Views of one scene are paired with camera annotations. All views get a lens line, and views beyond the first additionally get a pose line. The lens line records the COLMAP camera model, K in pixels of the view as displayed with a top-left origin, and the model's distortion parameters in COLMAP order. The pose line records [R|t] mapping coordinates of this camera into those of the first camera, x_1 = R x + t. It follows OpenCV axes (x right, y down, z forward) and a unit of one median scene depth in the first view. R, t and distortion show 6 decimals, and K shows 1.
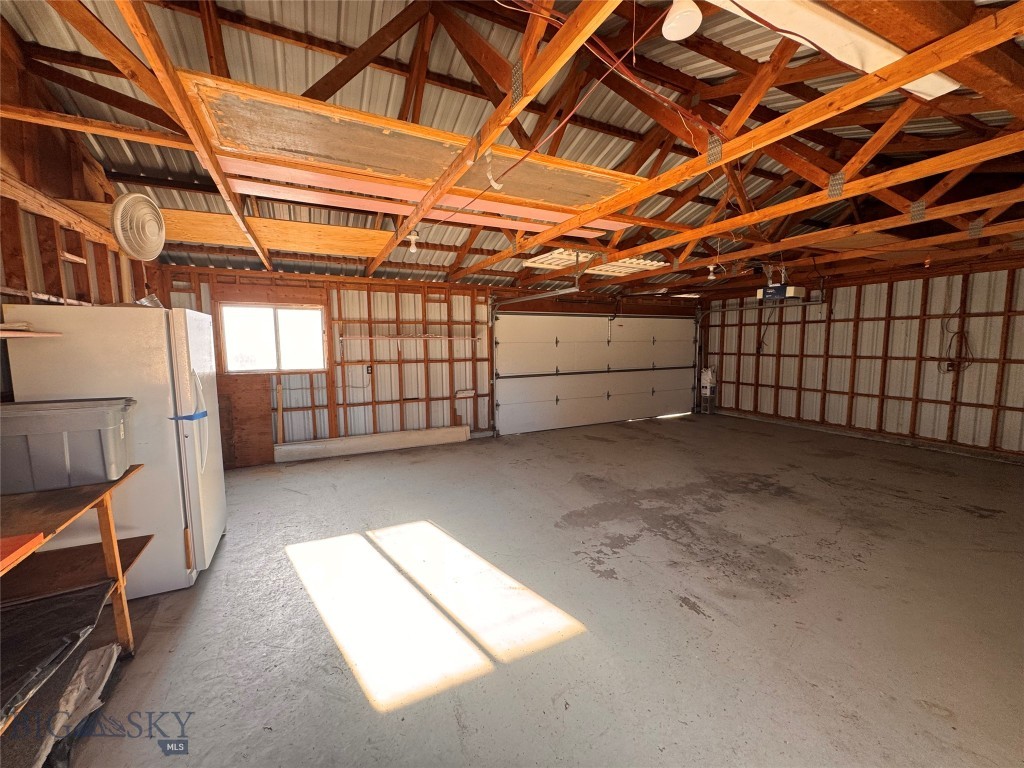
lens RADIAL K [[406.4, 0, 512.0], [0, 406.4, 384.0], [0, 0, 1]] dist [0.000311, 0.000326]
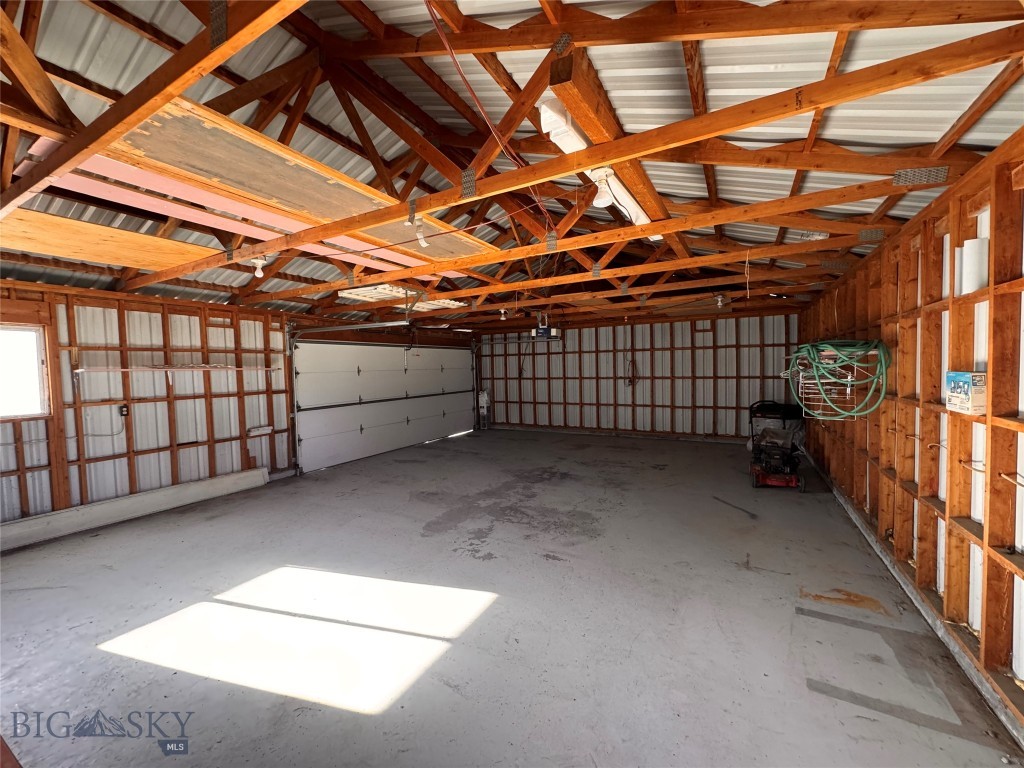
lens RADIAL K [[406.4, 0, 512.0], [0, 406.4, 384.0], [0, 0, 1]] dist [0.000311, 0.000326]
pose [[0.826604, -0.034012, 0.561755, -0.174965], [0.073199, 0.996191, -0.047395, 0.004733], [-0.558003, 0.080297, 0.825945, -0.045901]]
